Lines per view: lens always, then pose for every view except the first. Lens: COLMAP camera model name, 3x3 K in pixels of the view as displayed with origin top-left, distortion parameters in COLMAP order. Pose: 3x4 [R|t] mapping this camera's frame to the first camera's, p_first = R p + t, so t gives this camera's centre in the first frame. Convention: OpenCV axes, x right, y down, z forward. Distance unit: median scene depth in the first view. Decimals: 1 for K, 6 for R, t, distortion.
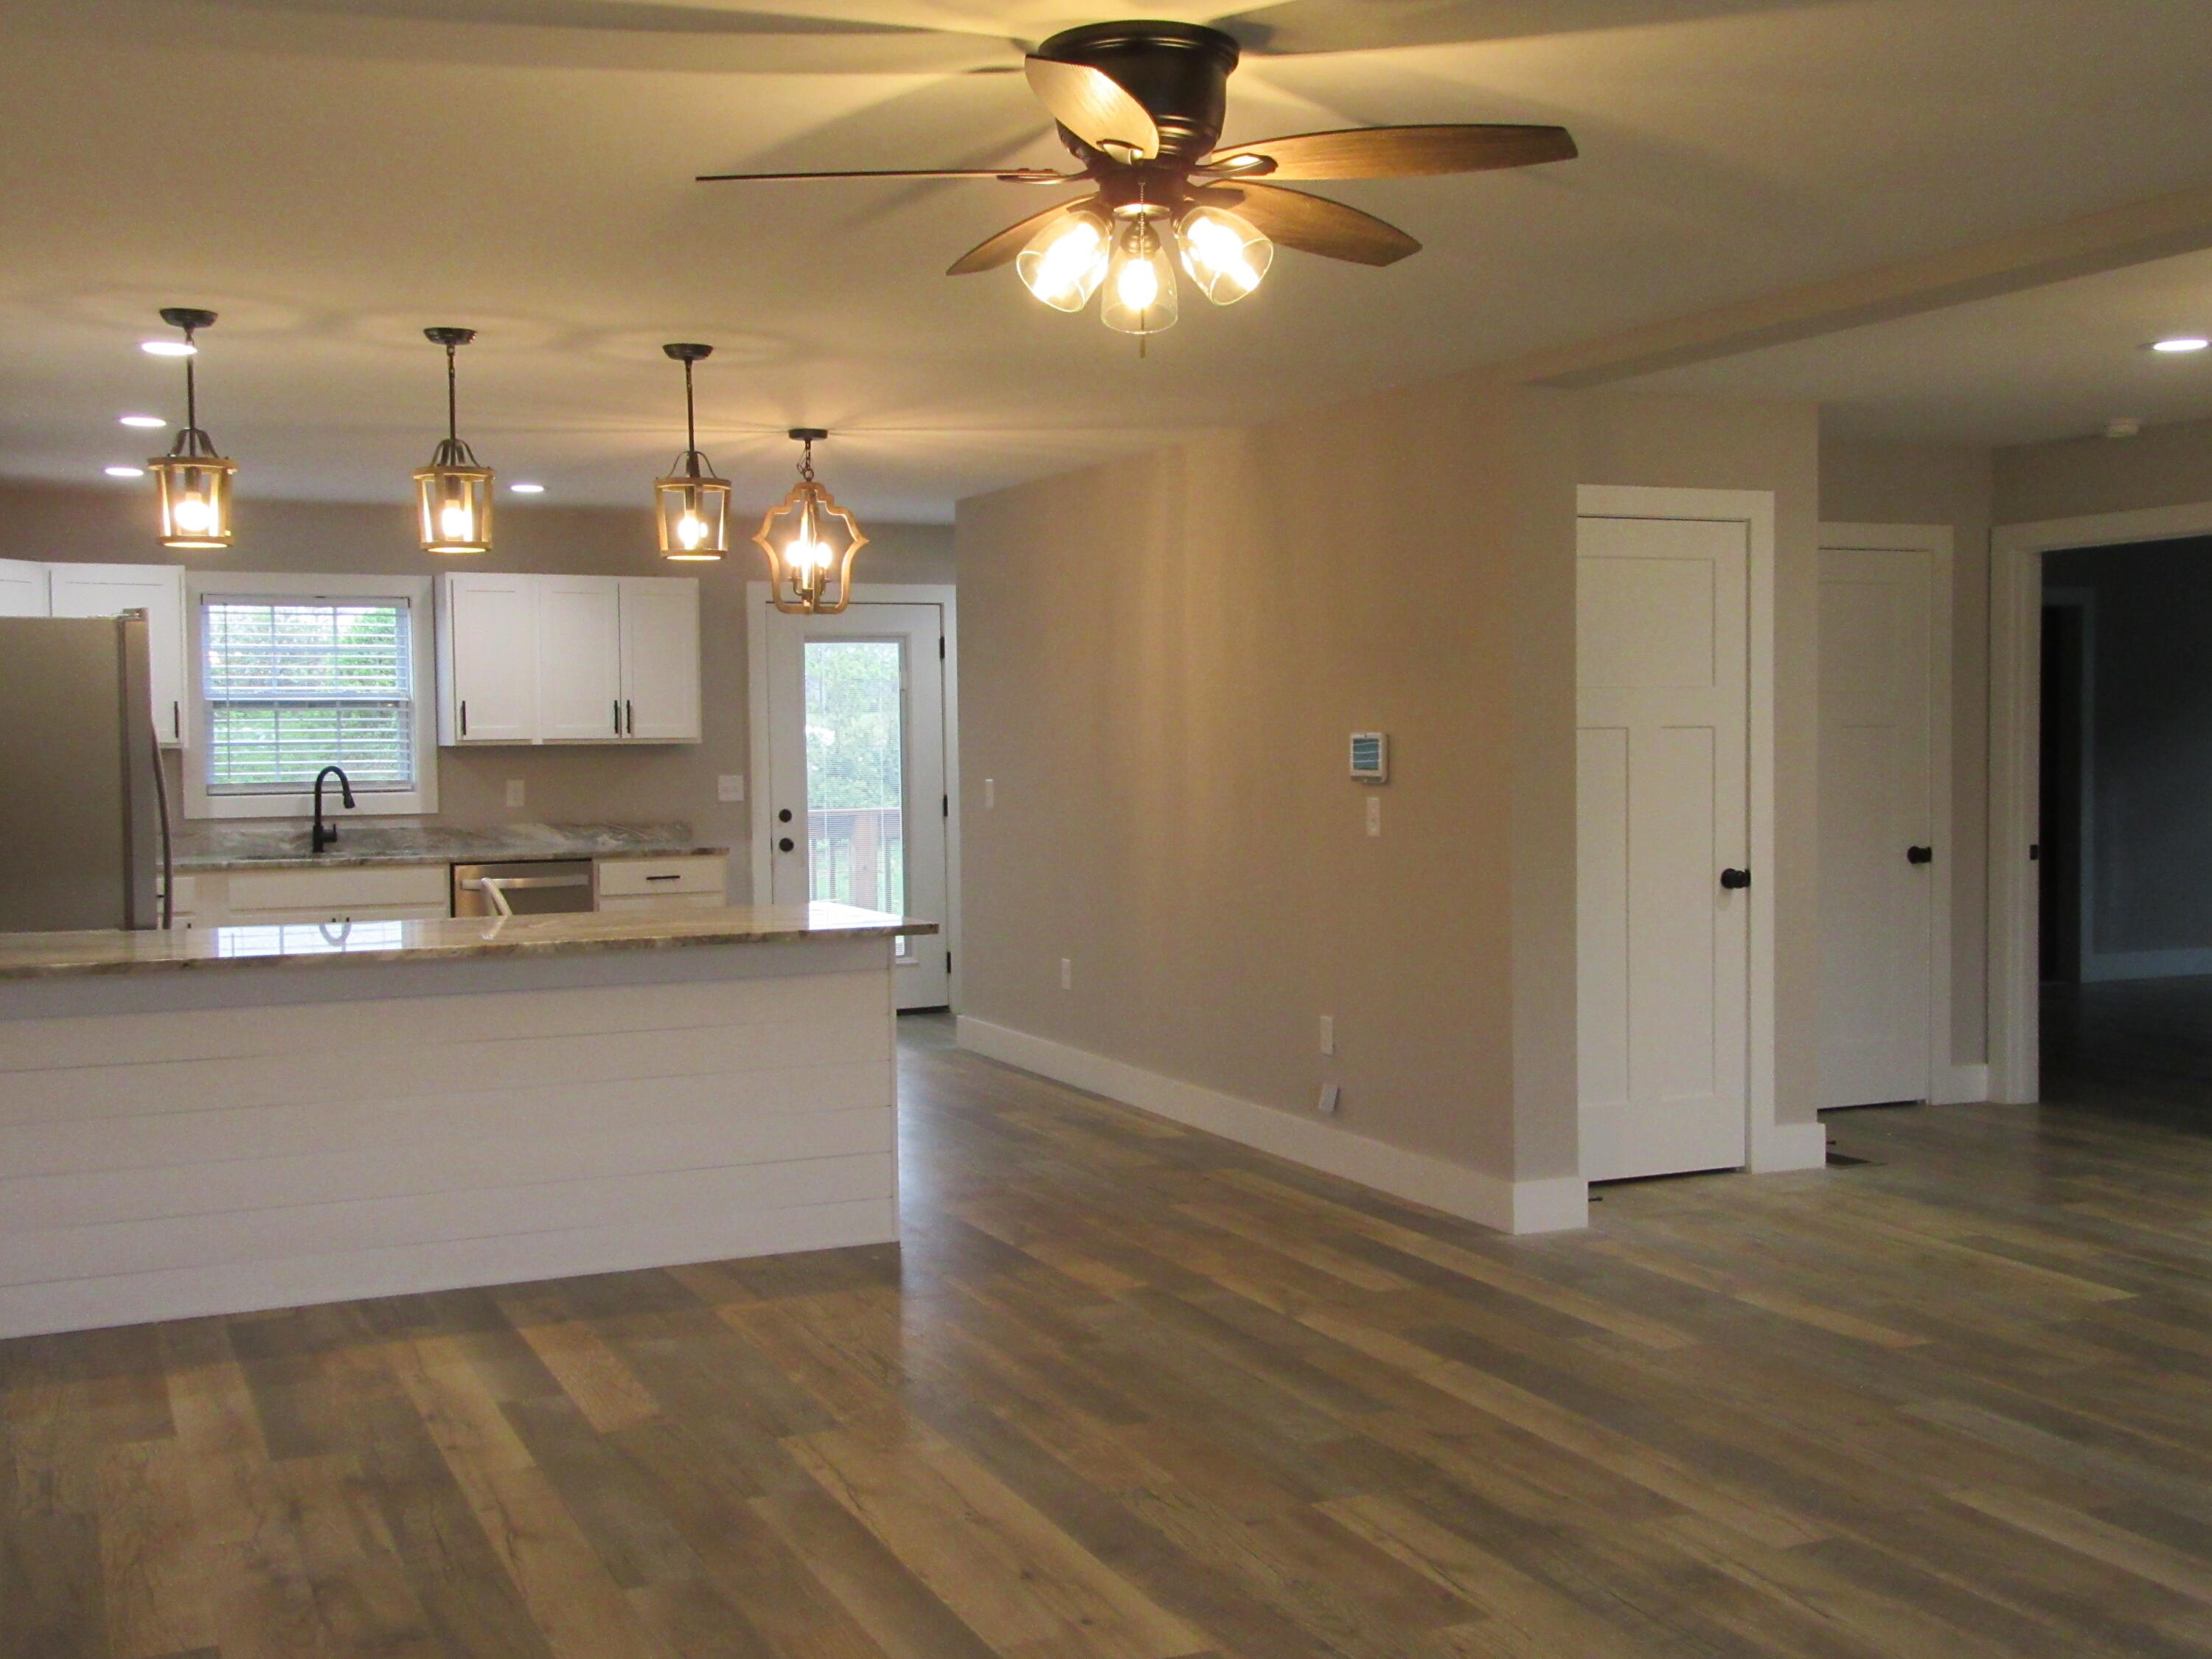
lens RADIAL K [[2482.7, 0, 1109.7], [0, 2482.7, 825.5], [0, 0, 1]] dist [0.014377, 0.000000]
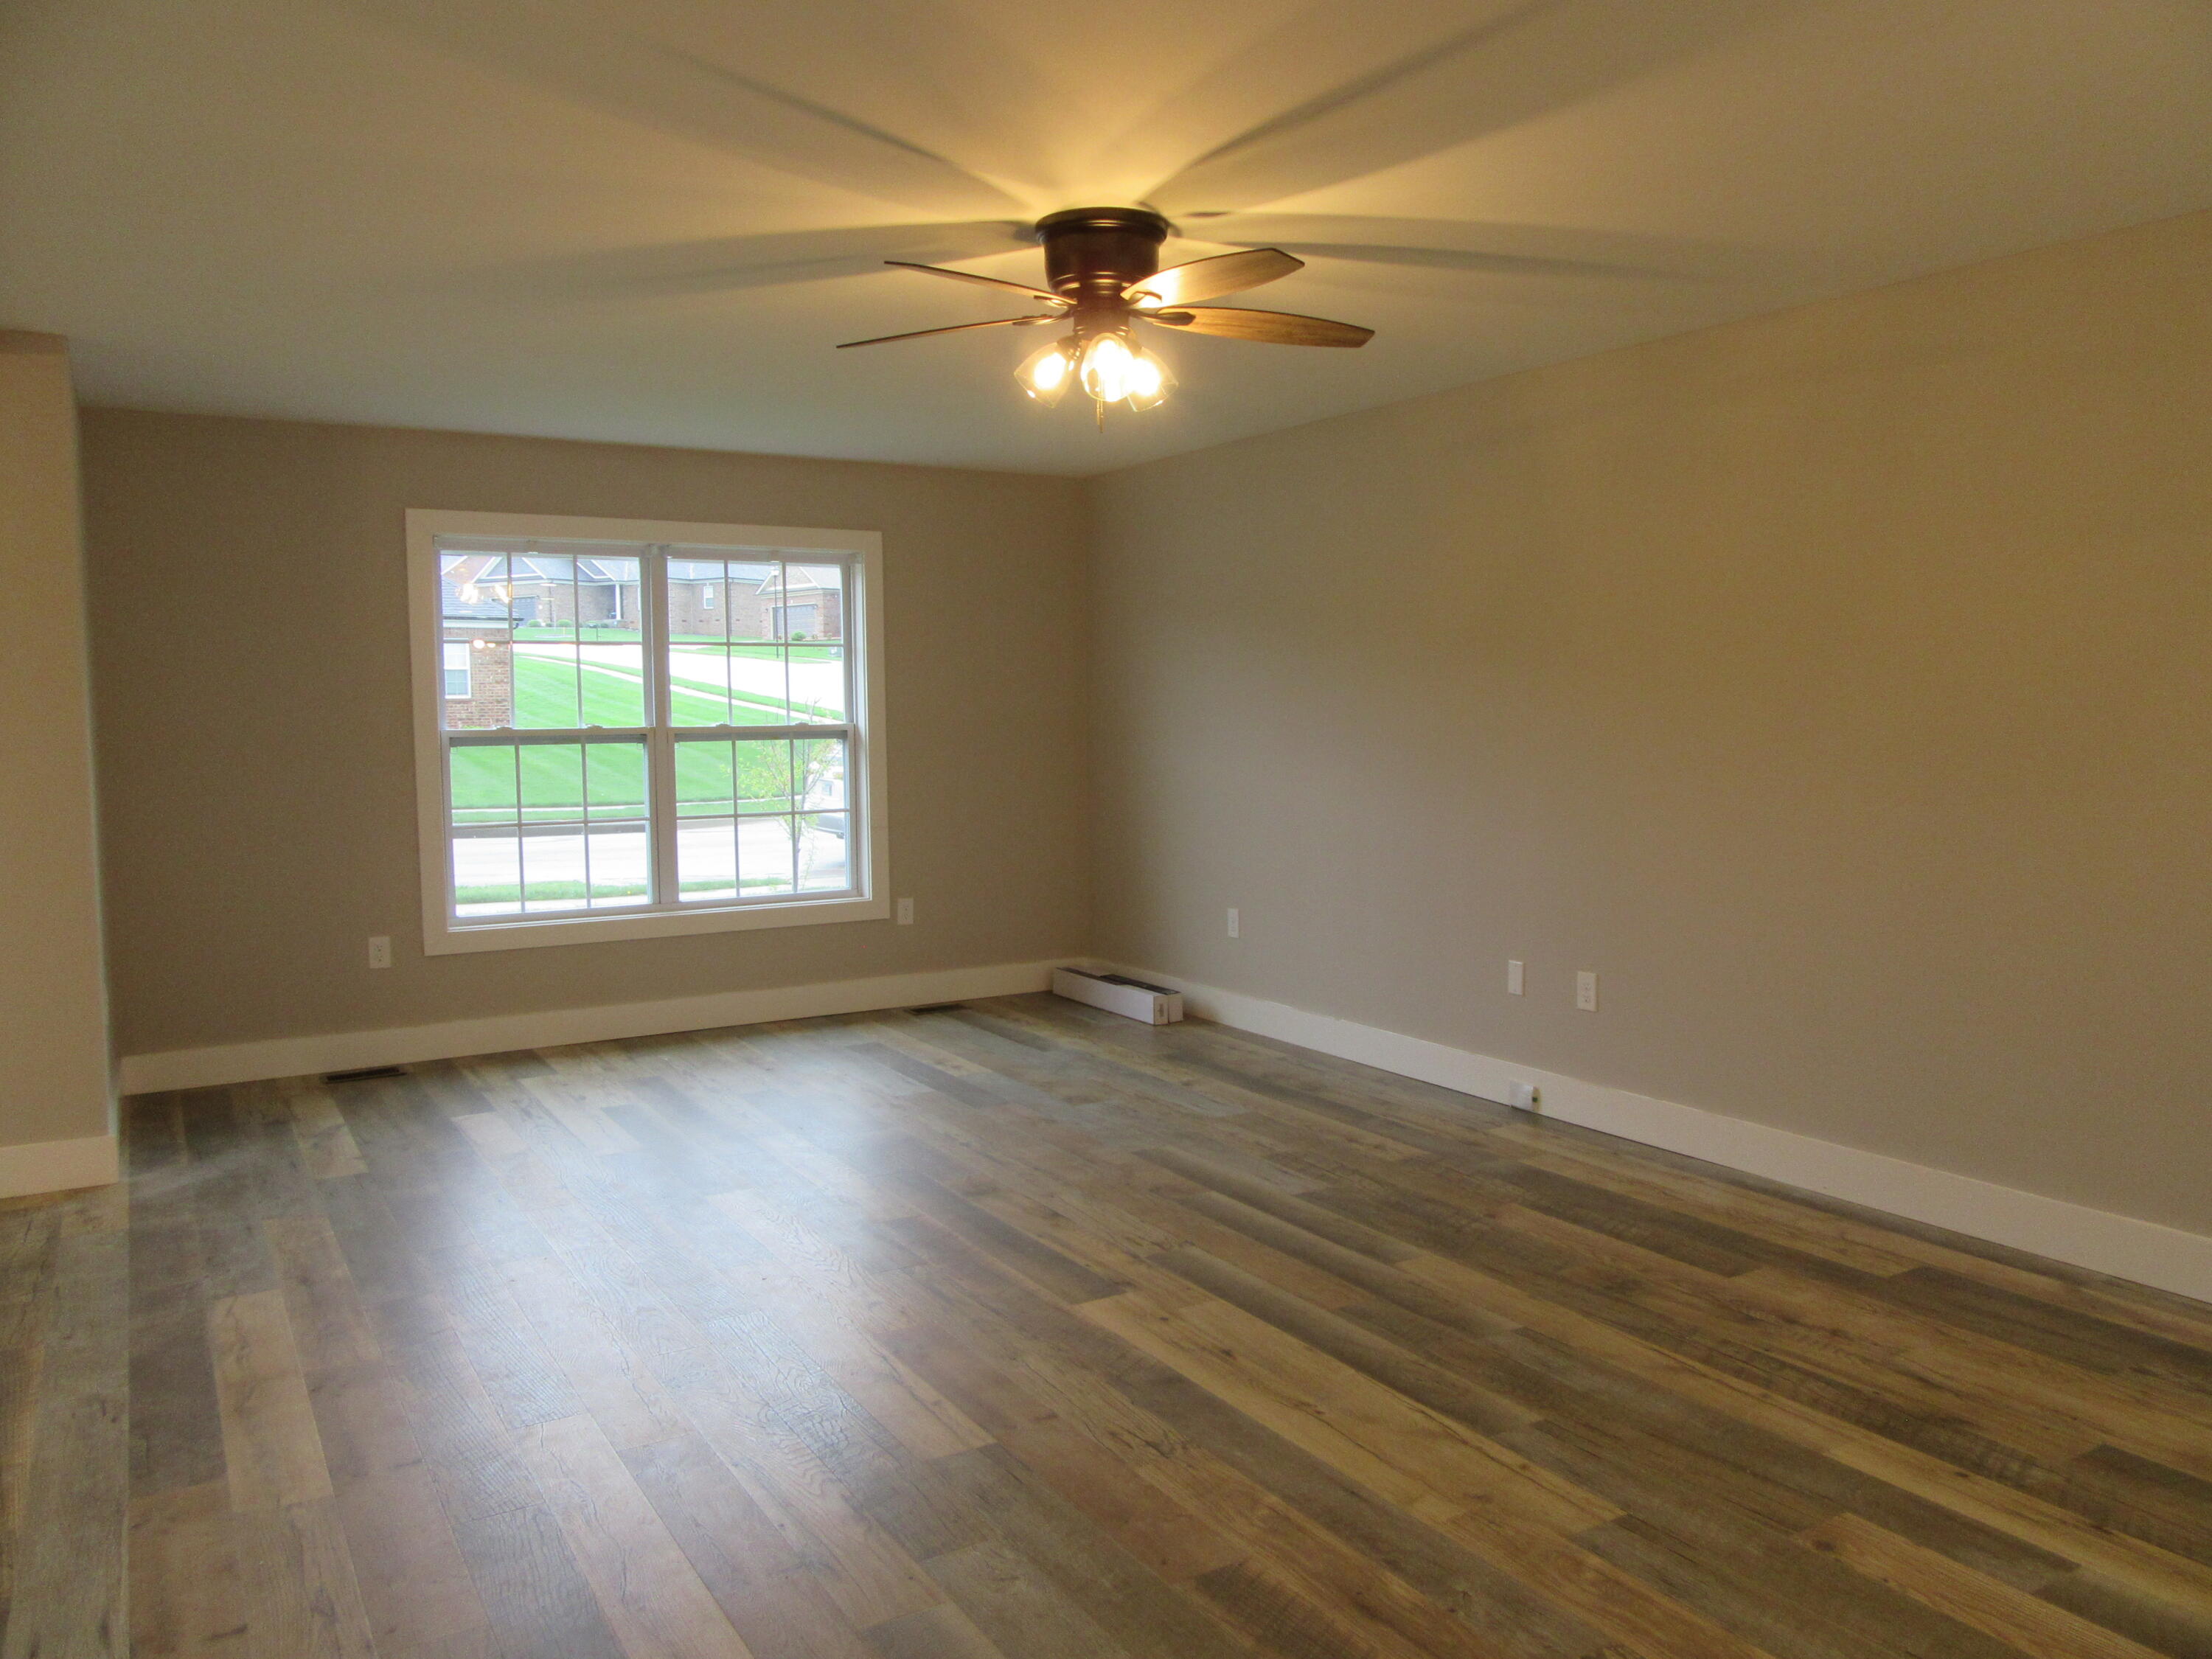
lens RADIAL K [[1642.8, 0, 1109.4], [0, 1642.8, 831.9], [0, 0, 1]] dist [0.005706, -0.005388]
pose [[-0.993104, 0.025184, -0.114498, 0.103729], [0.012090, 0.993448, 0.113647, -0.049456], [0.116610, 0.111479, -0.986902, 1.618895]]
